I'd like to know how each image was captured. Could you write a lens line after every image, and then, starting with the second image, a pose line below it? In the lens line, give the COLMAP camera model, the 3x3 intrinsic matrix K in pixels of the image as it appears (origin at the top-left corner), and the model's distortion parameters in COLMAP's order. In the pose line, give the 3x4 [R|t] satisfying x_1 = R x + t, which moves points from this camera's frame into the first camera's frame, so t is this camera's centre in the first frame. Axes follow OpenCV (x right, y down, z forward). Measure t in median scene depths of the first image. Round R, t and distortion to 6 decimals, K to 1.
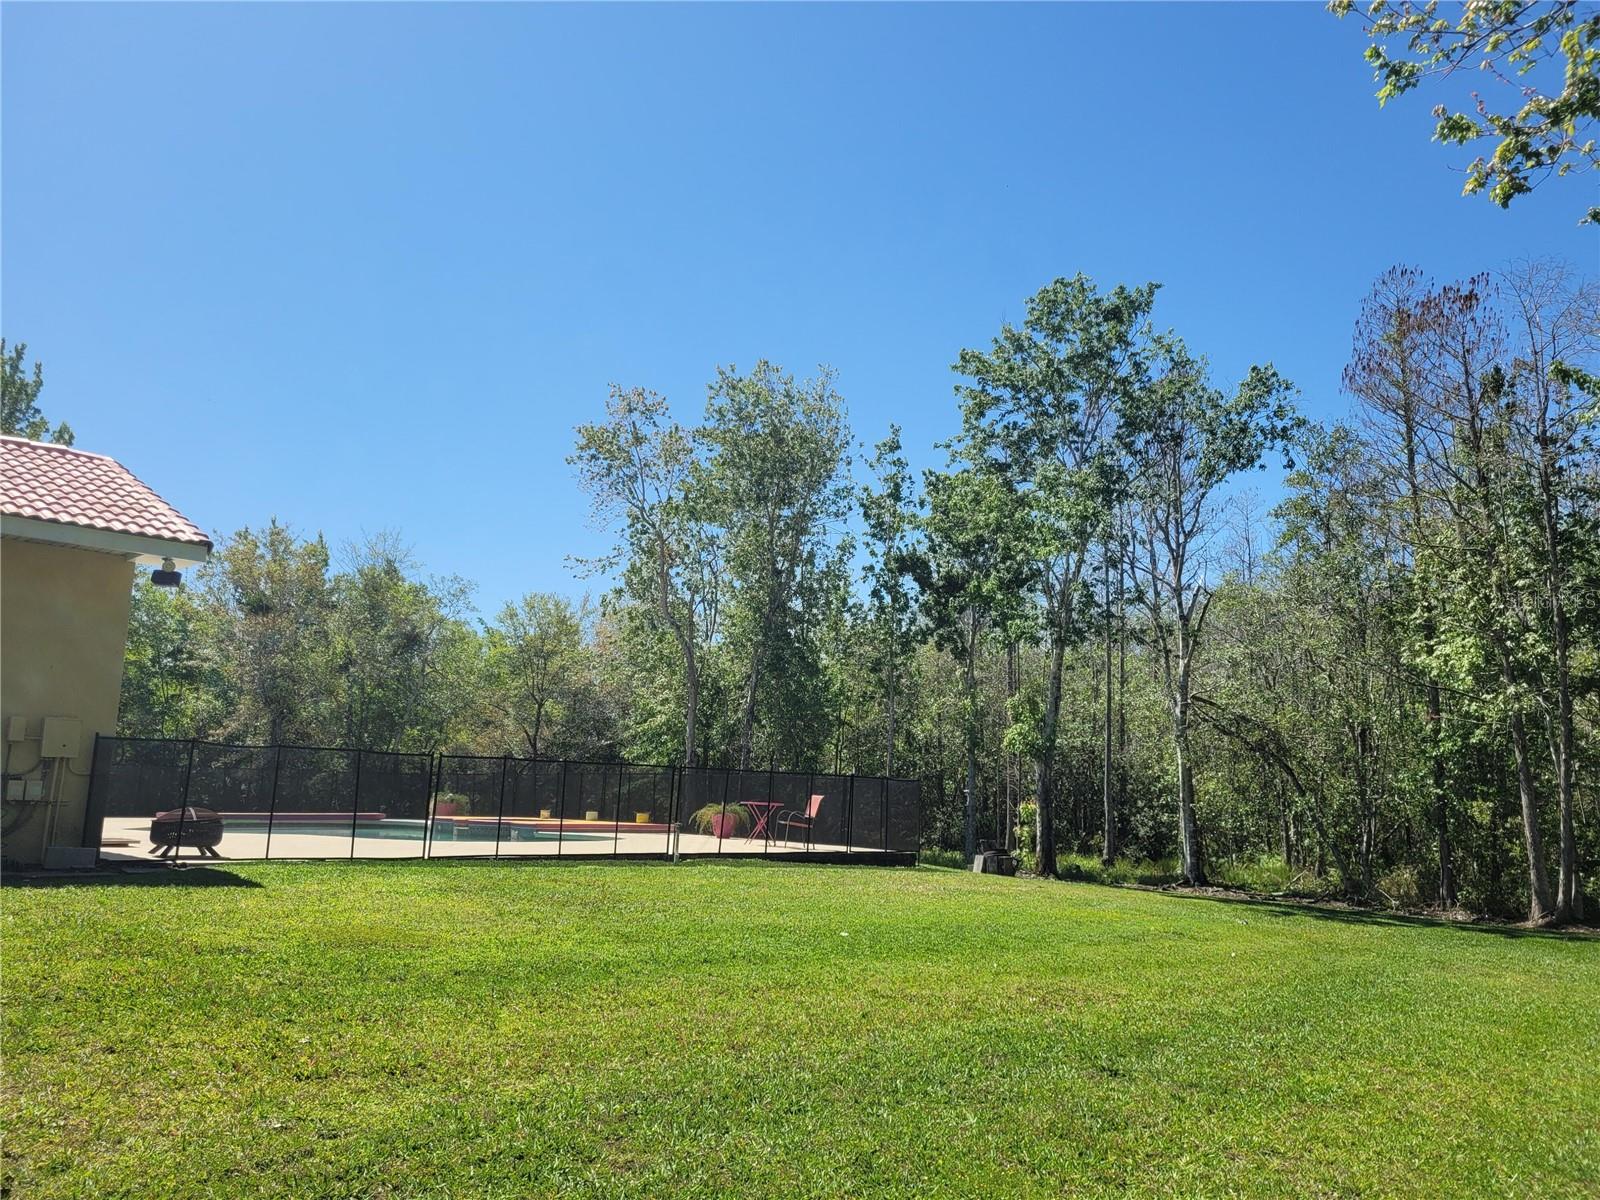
lens RADIAL K [[1210.4, 0, 793.8], [0, 1210.4, 599.5], [0, 0, 1]] dist [0.041193, -0.026074]
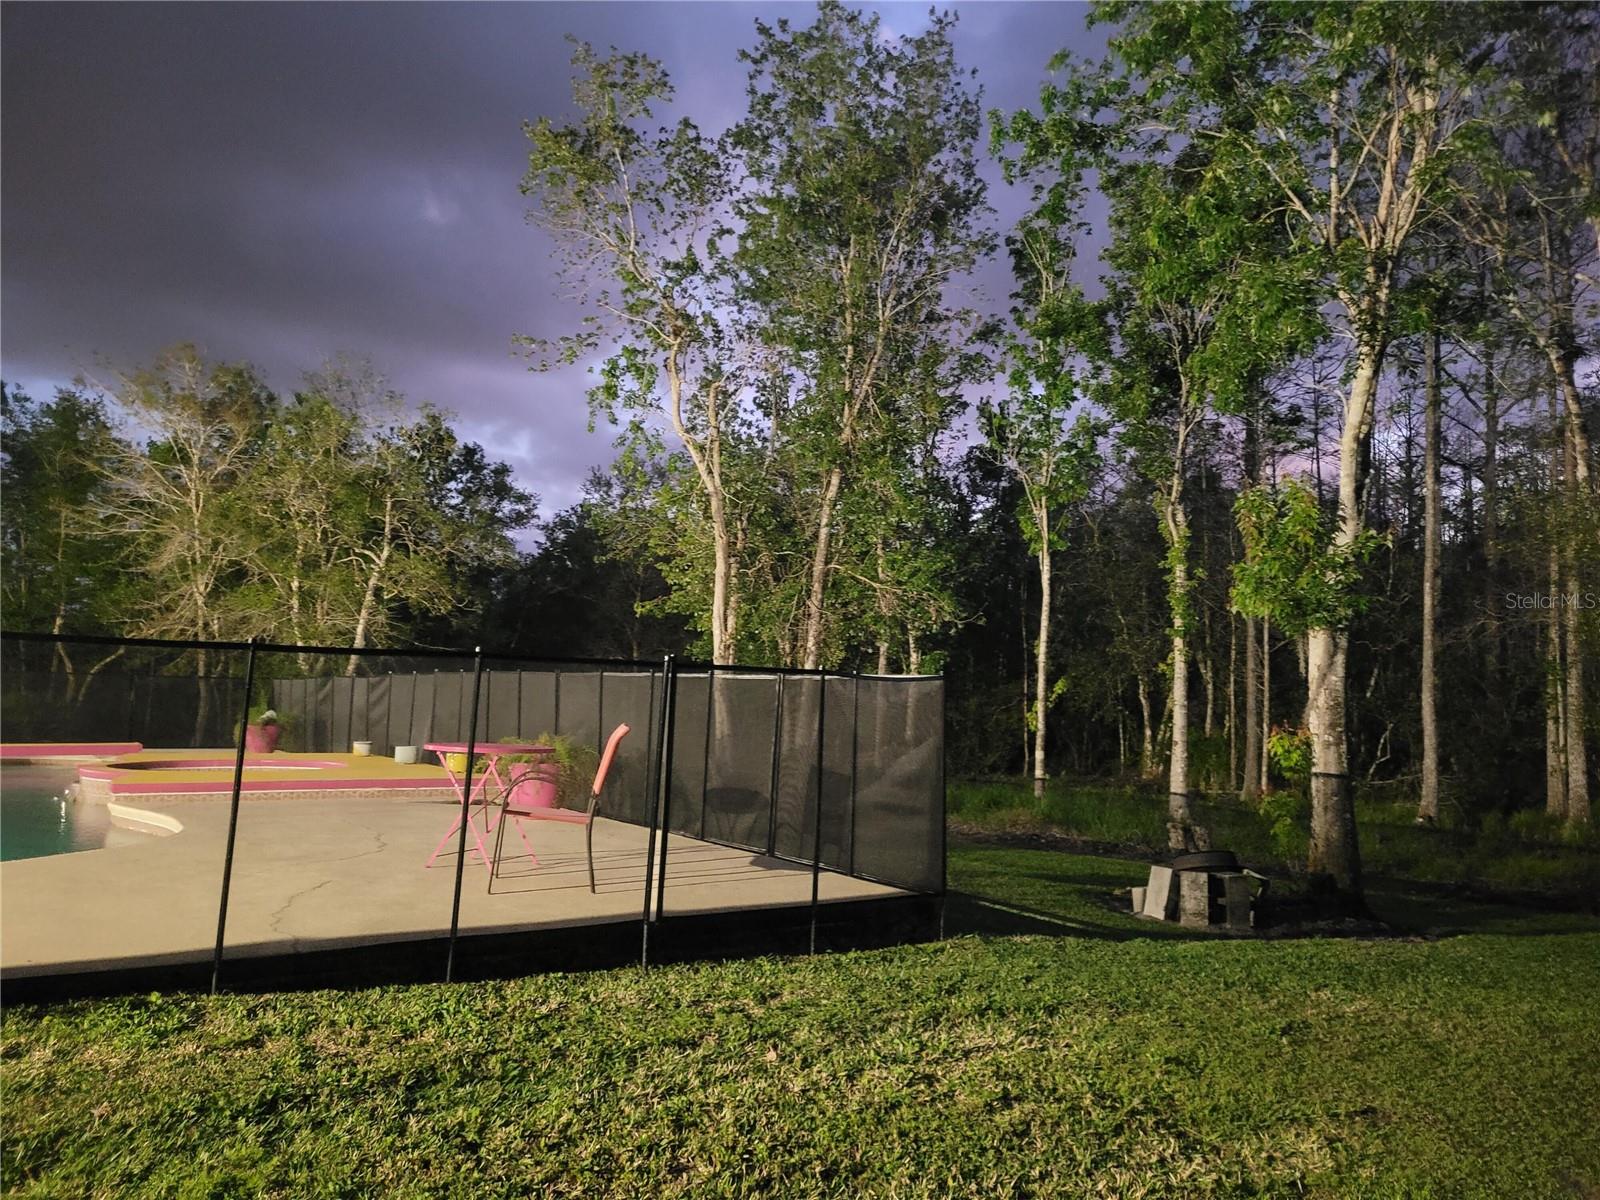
lens RADIAL K [[1210.4, 0, 806.7], [0, 1210.4, 599.9], [0, 0, 1]] dist [0.041193, -0.026074]
pose [[0.983922, -0.012197, -0.178181, 0.071216], [0.029503, 0.995059, 0.094804, 0.045013], [0.176145, -0.098537, 0.979420, 0.375722]]
